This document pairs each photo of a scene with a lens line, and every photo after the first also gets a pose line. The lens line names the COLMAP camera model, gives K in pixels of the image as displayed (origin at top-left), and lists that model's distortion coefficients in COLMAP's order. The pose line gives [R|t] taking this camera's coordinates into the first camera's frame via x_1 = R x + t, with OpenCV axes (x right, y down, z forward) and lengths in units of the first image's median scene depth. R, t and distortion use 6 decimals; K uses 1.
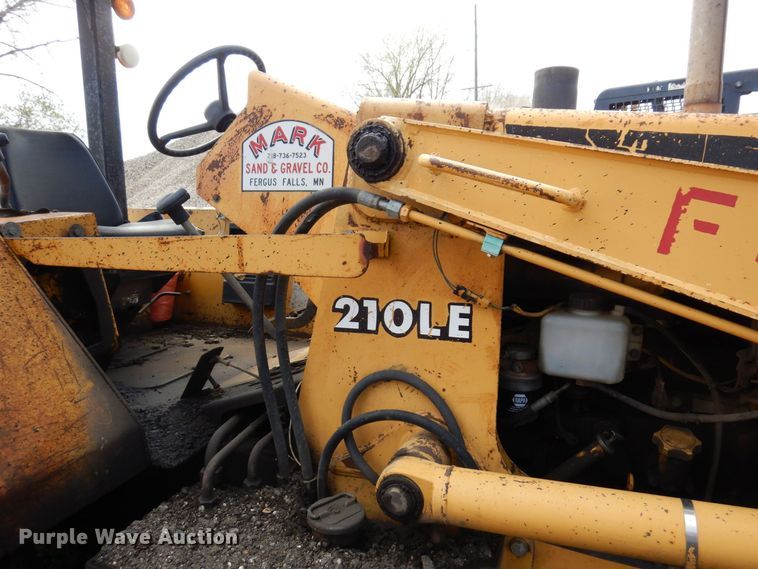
lens RADIAL K [[533.7, 0, 381.7], [0, 533.7, 280.1], [0, 0, 1]] dist [0.008677, -0.003920]
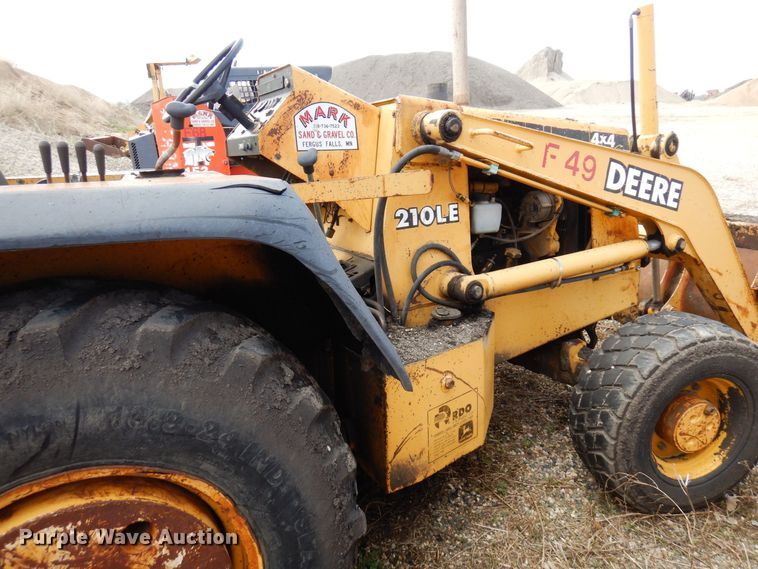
lens RADIAL K [[533.7, 0, 381.7], [0, 533.7, 280.1], [0, 0, 1]] dist [0.008677, -0.003920]
pose [[0.634143, -0.198417, 0.747324, -1.313552], [0.154929, 0.979520, 0.128600, 0.021982], [-0.757535, 0.034232, 0.651896, -0.082205]]
